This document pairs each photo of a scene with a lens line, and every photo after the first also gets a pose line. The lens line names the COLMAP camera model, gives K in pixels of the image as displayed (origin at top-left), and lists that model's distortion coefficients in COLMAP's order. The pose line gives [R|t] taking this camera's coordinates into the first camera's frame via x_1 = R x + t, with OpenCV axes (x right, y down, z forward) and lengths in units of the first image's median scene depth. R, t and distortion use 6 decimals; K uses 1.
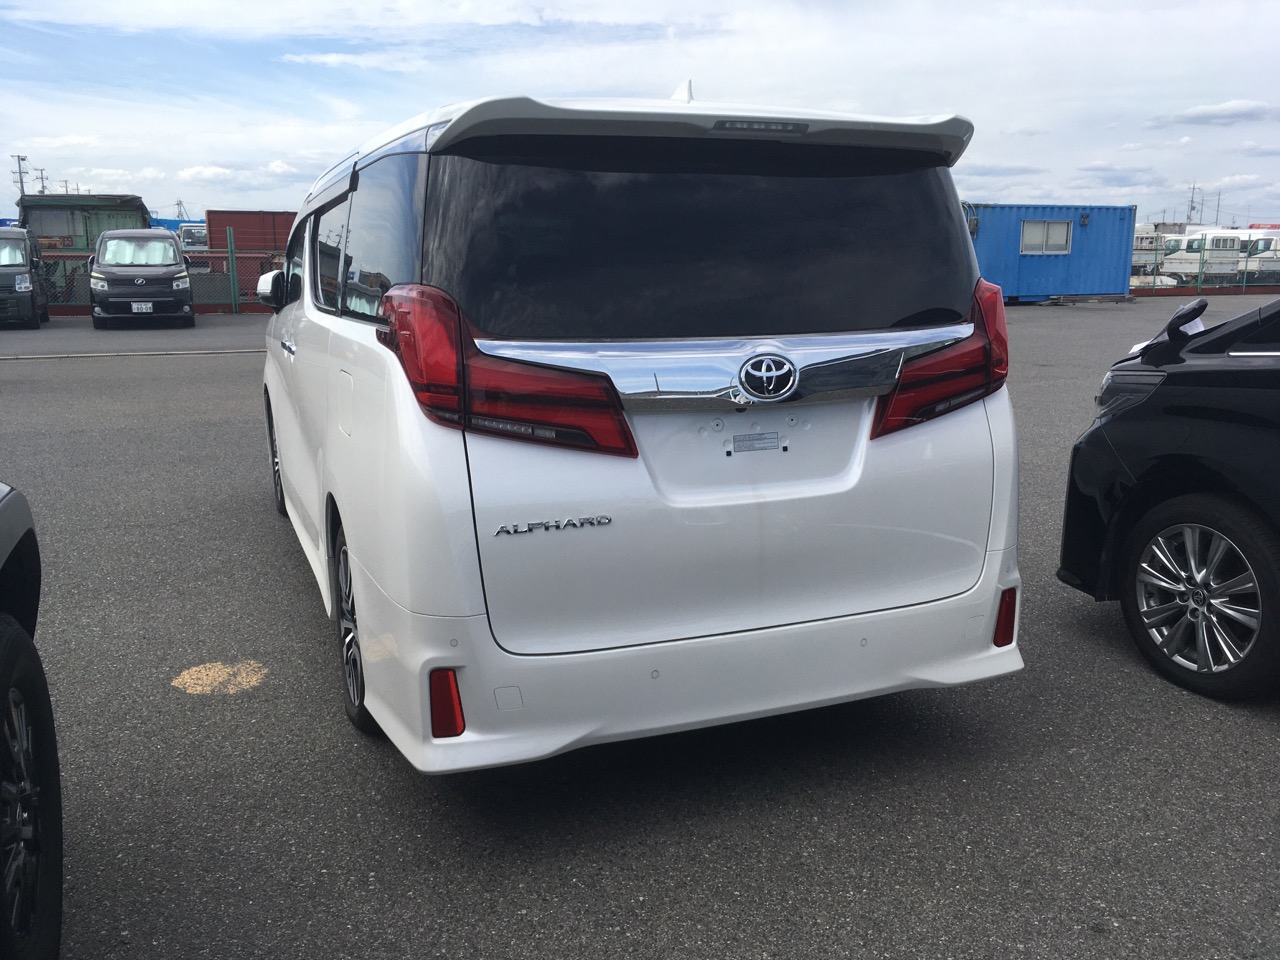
lens RADIAL K [[1097.1, 0, 646.3], [0, 1097.1, 481.2], [0, 0, 1]] dist [0.045383, -0.074243]
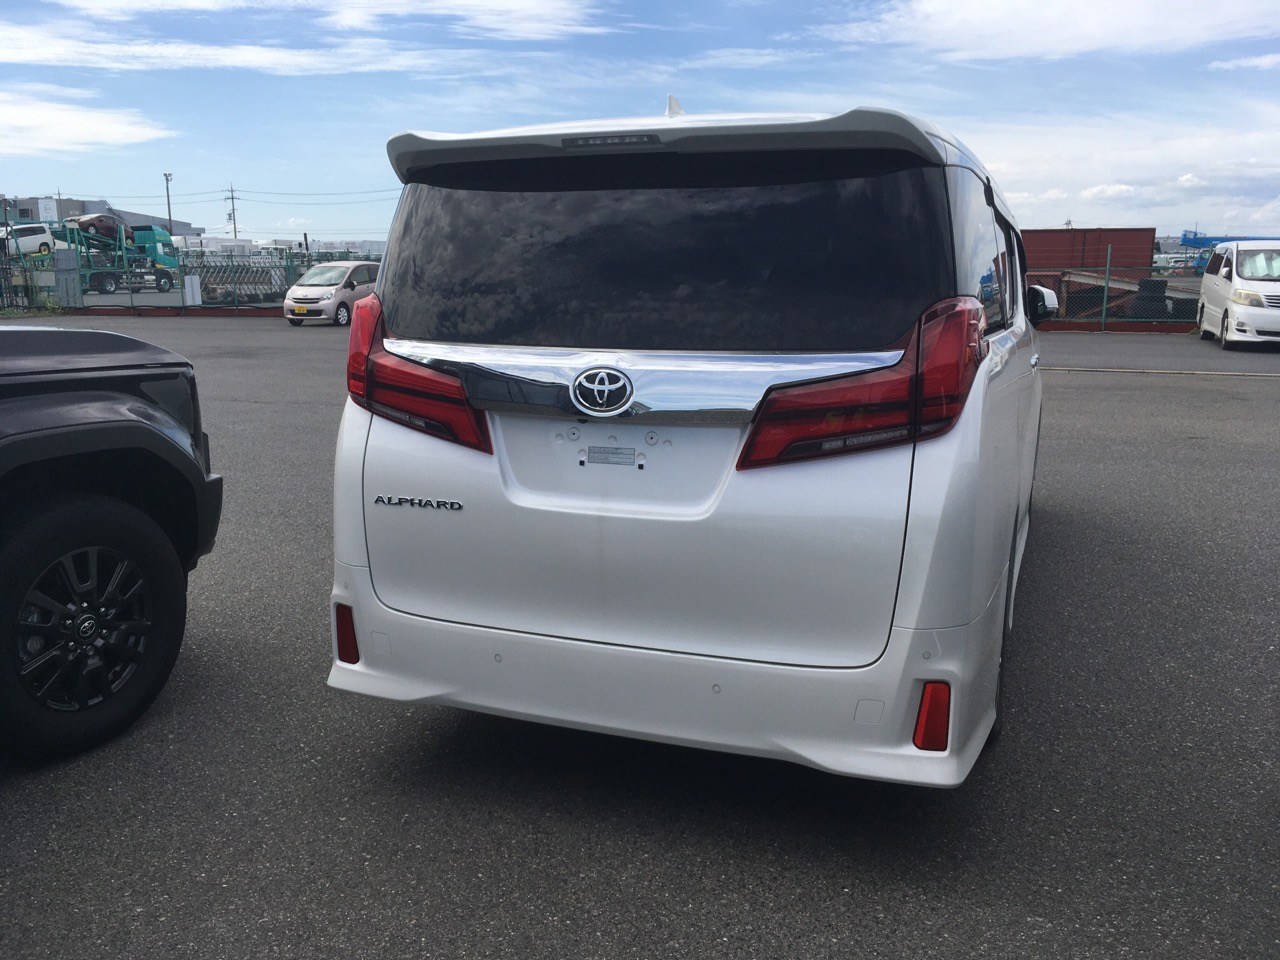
lens RADIAL K [[1097.1, 0, 648.0], [0, 1097.1, 480.1], [0, 0, 1]] dist [0.045383, -0.074243]
pose [[0.729654, 0.128225, -0.671687, 0.821766], [-0.139386, 0.989528, 0.037486, -0.057298], [0.669460, 0.066273, 0.739886, 0.294586]]
